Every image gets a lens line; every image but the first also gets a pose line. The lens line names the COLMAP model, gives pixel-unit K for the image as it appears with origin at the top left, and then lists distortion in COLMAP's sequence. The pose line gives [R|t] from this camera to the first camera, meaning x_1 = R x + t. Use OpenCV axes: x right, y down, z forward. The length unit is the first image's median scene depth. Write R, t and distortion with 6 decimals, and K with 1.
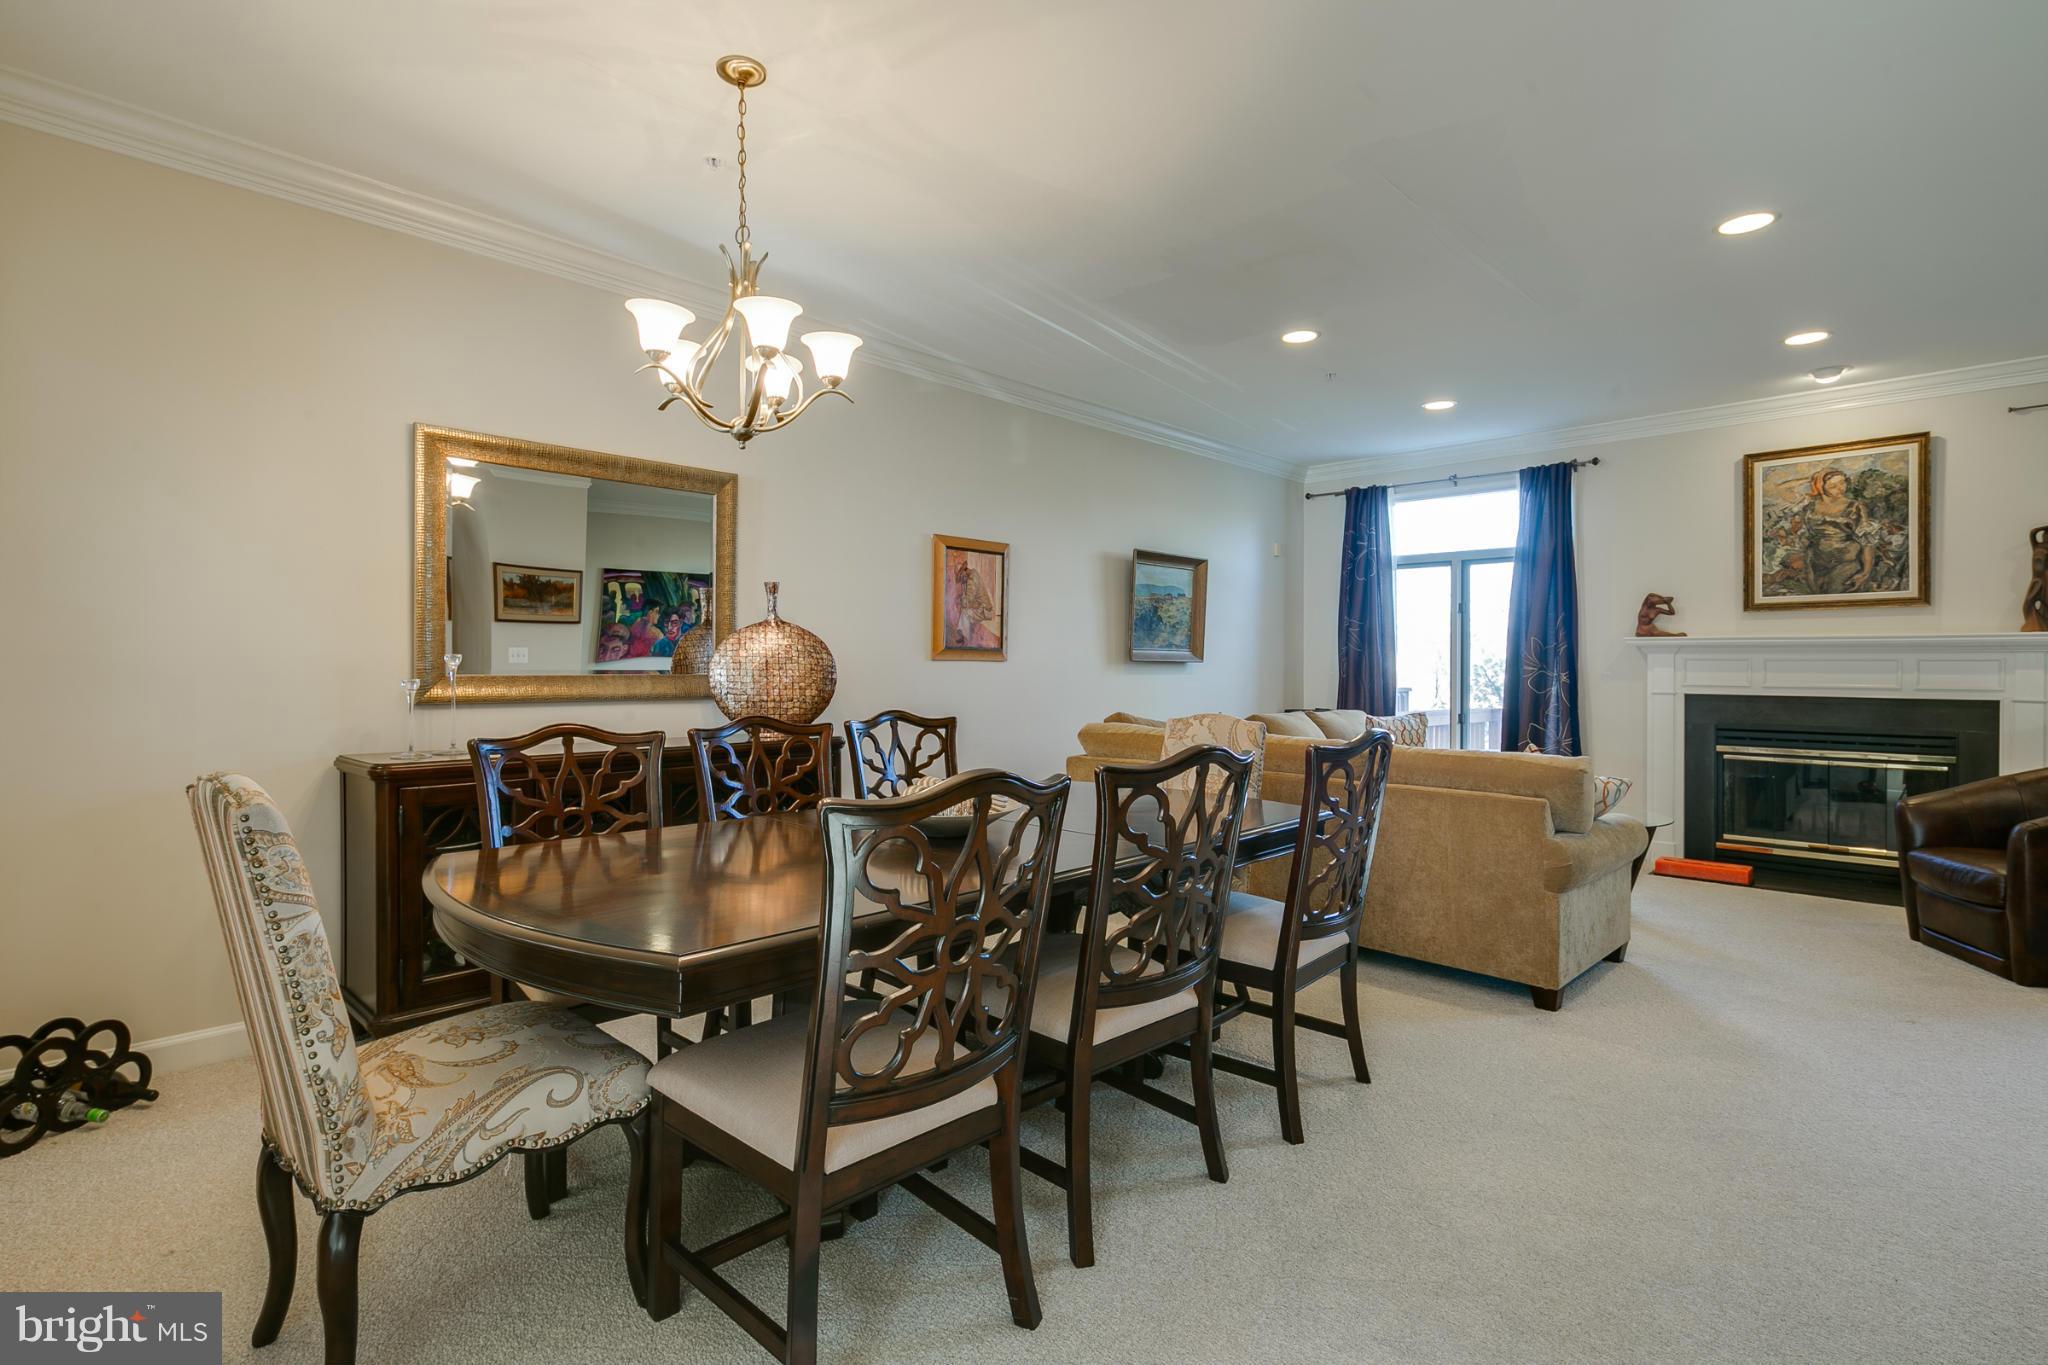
lens RADIAL K [[989.5, 0, 1001.3], [0, 989.5, 676.1], [0, 0, 1]] dist [0.021297, -0.003016]
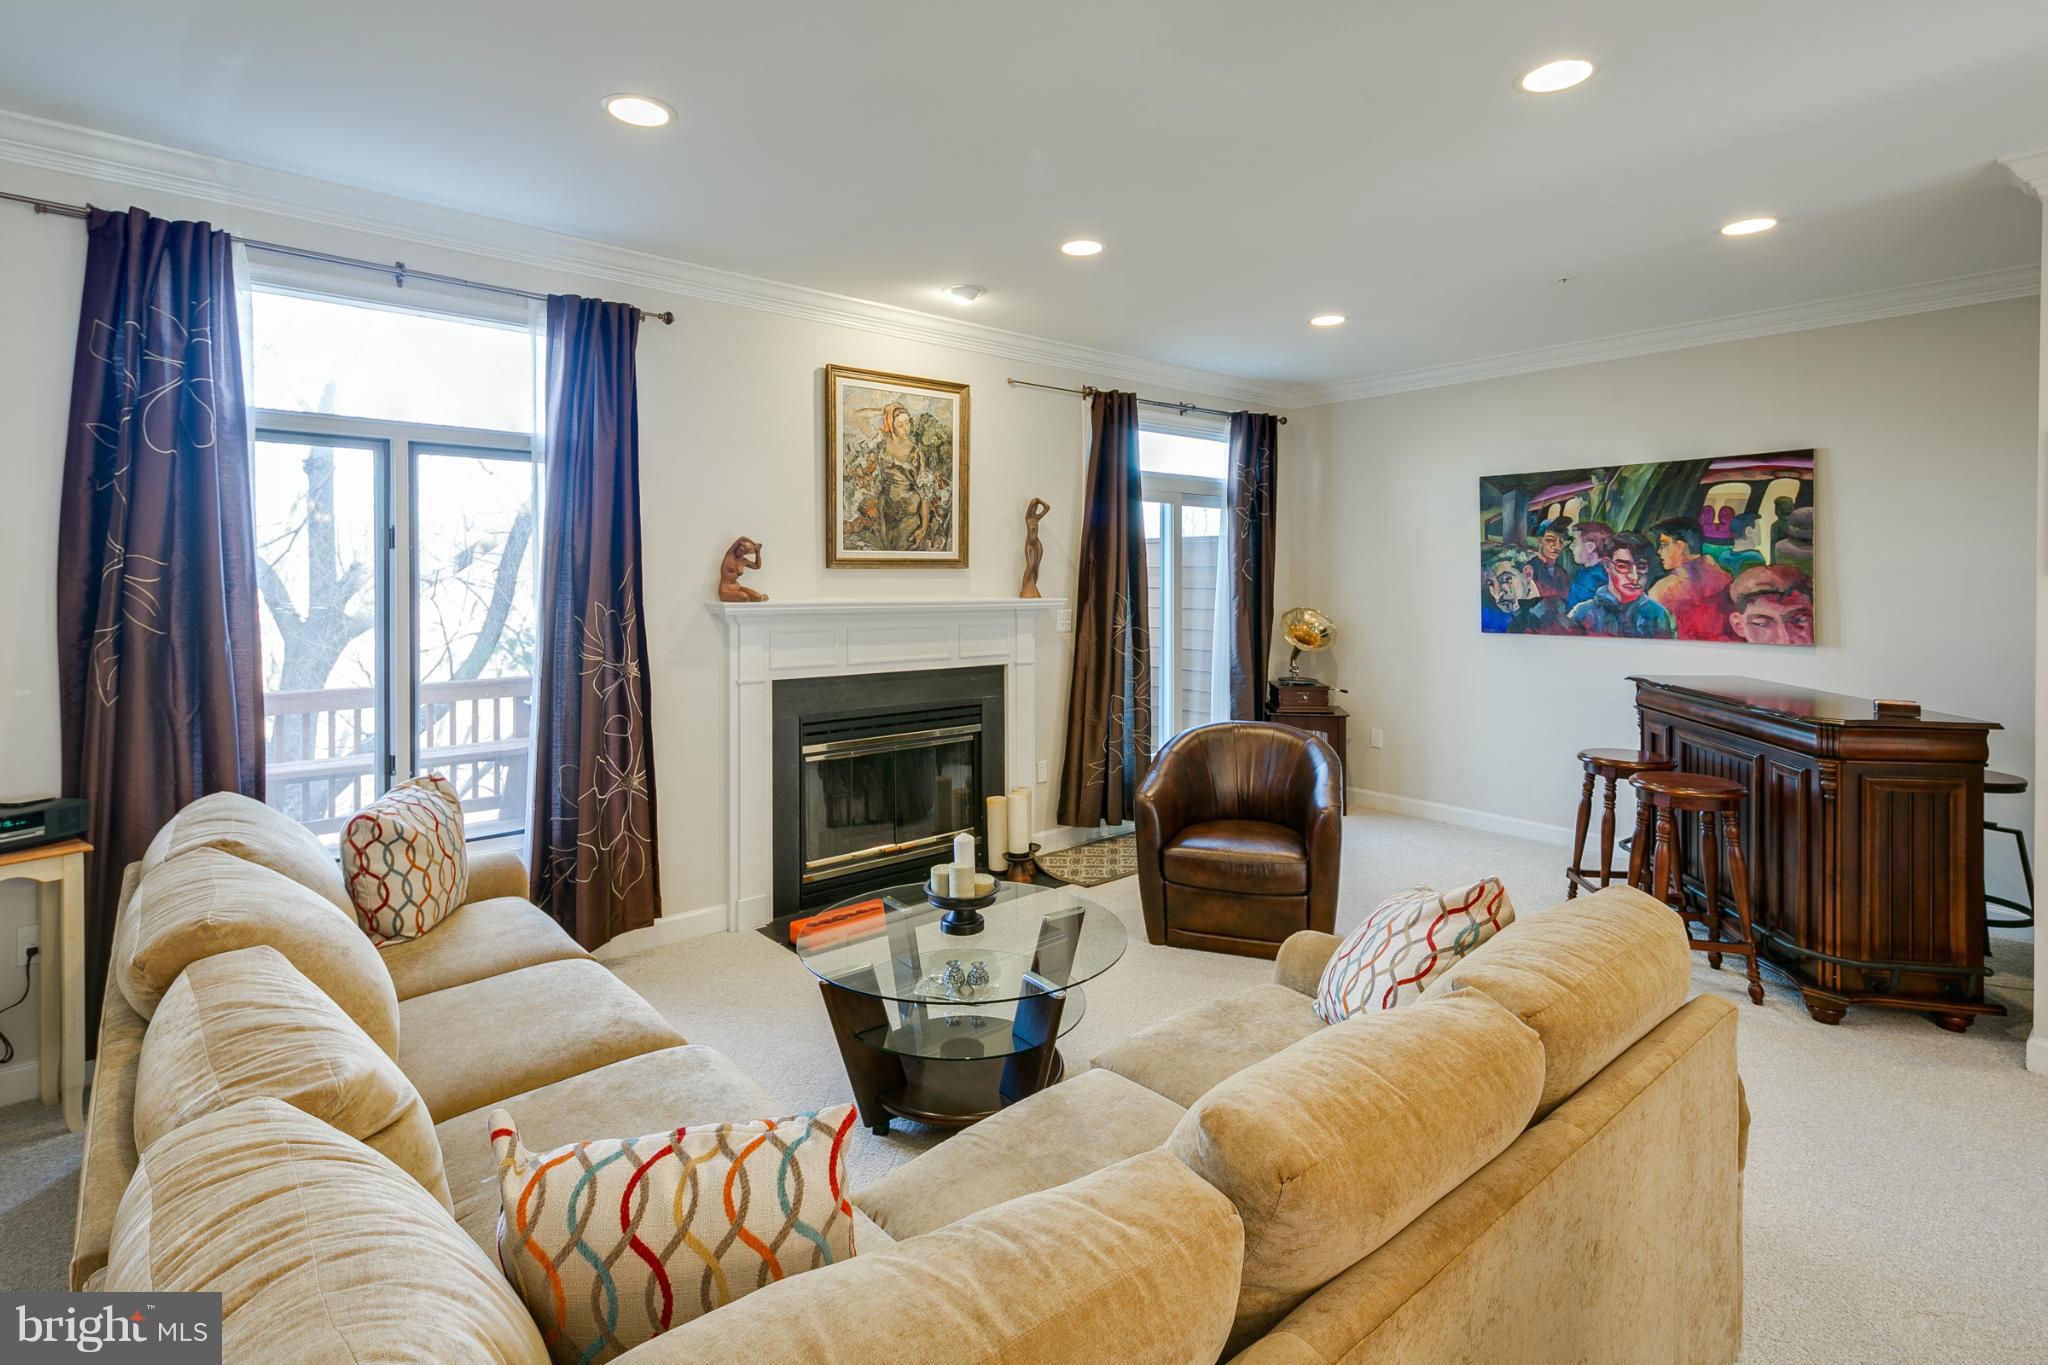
lens RADIAL K [[989.5, 0, 1016.4], [0, 989.5, 585.0], [0, 0, 1]] dist [0.021297, -0.003016]
pose [[0.094939, -0.011967, 0.995411, -0.002628], [0.006723, 0.999913, 0.011380, -0.059475], [-0.995460, 0.005612, 0.095011, 0.791522]]
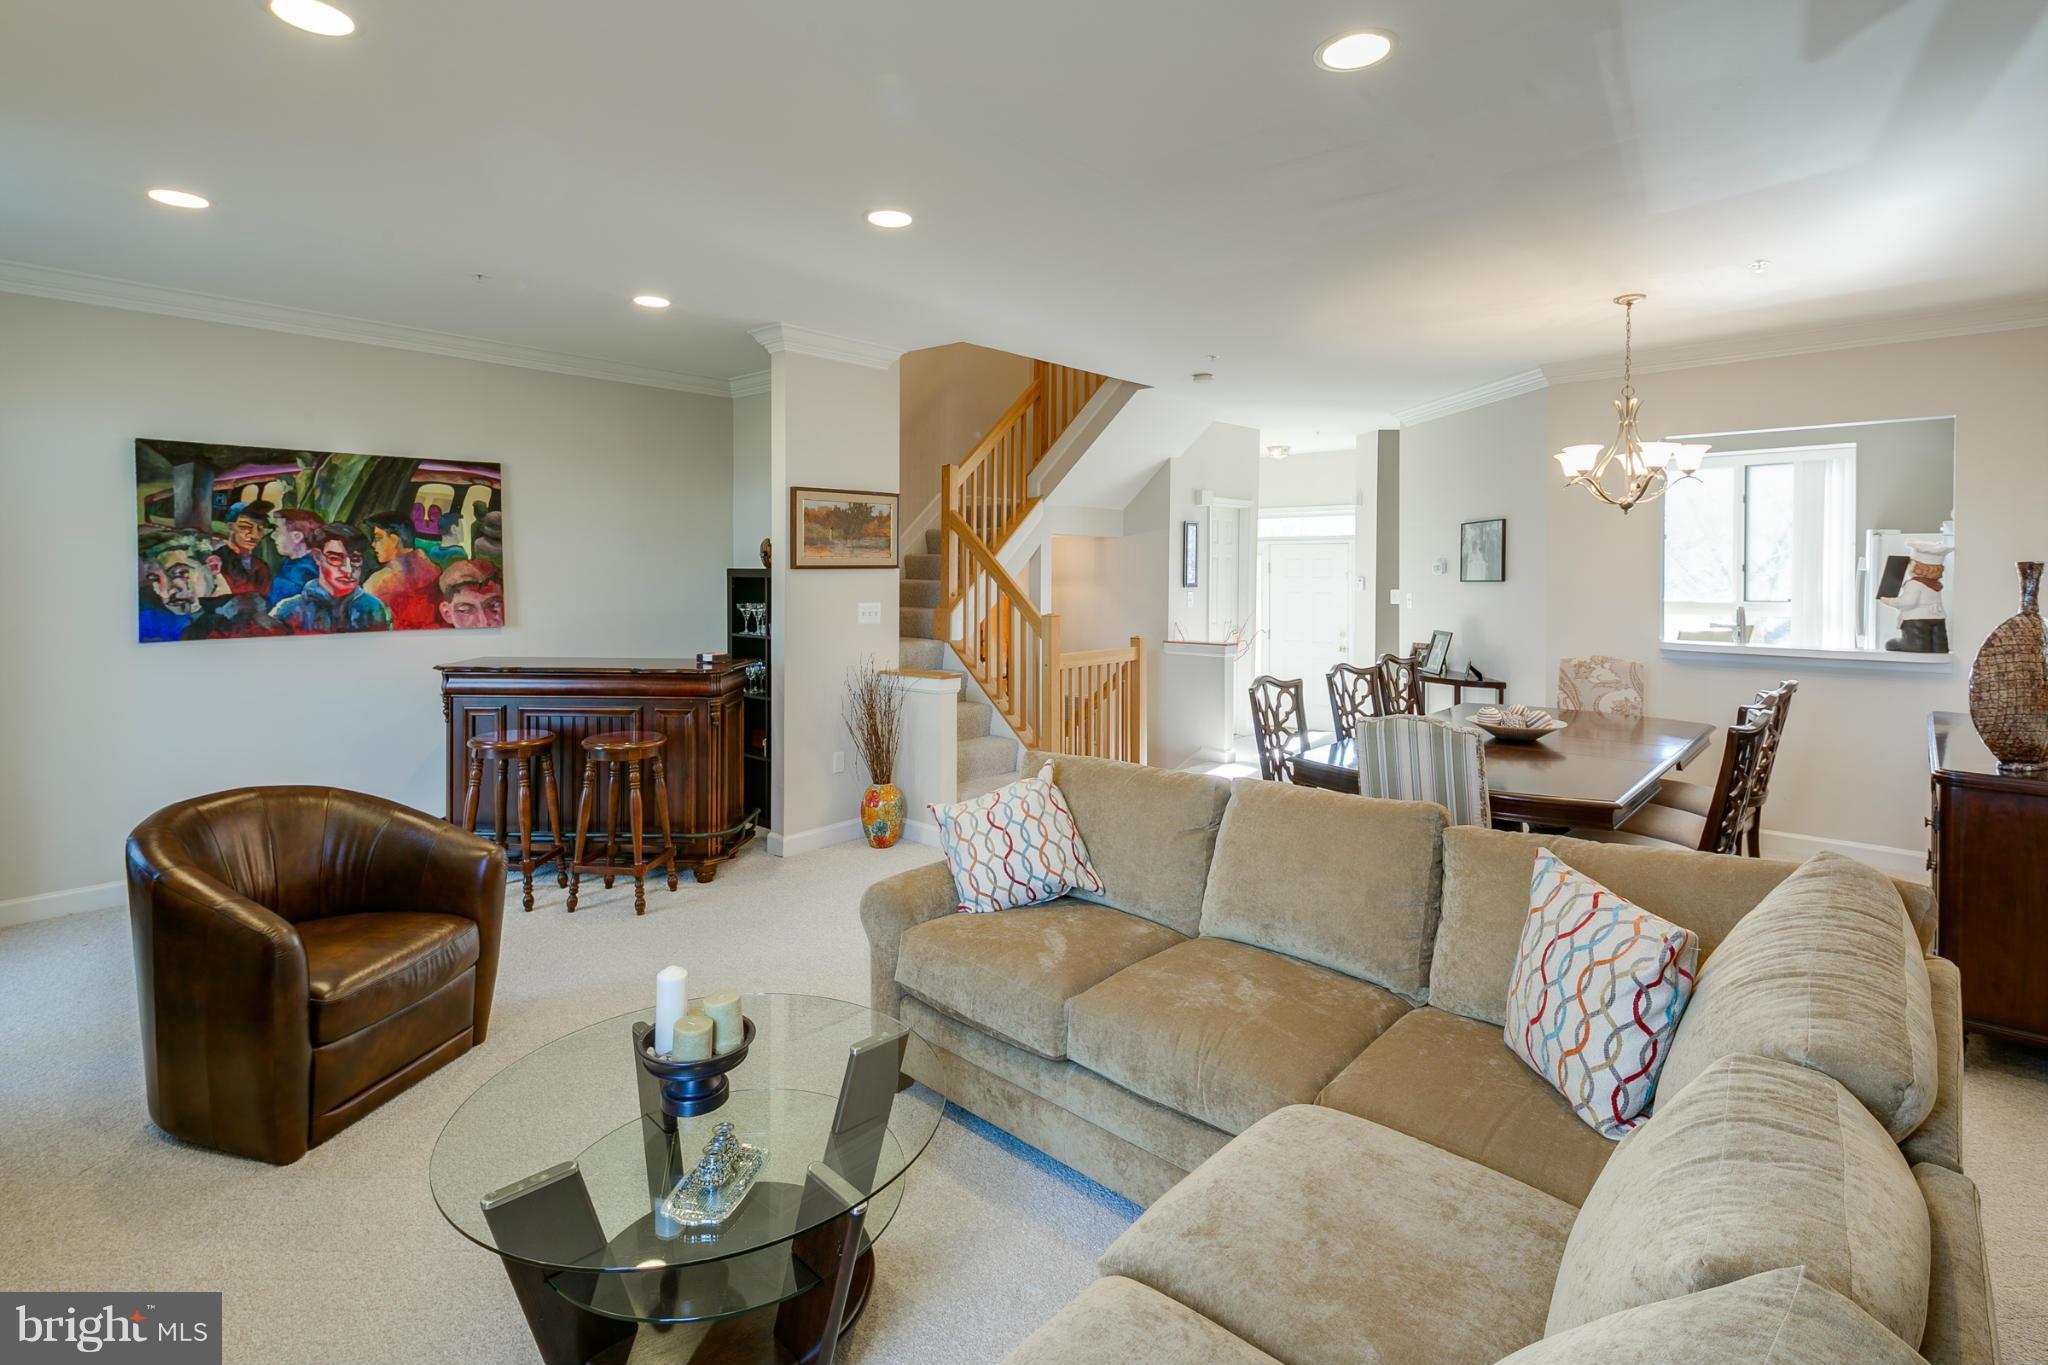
lens RADIAL K [[989.5, 0, 1008.6], [0, 989.5, 567.3], [0, 0, 1]] dist [0.021297, -0.003016]
pose [[-0.999463, -0.004089, -0.032524, 0.394606], [-0.004292, 0.999972, 0.006170, -0.062770], [0.032498, 0.006306, -0.999452, 1.207637]]
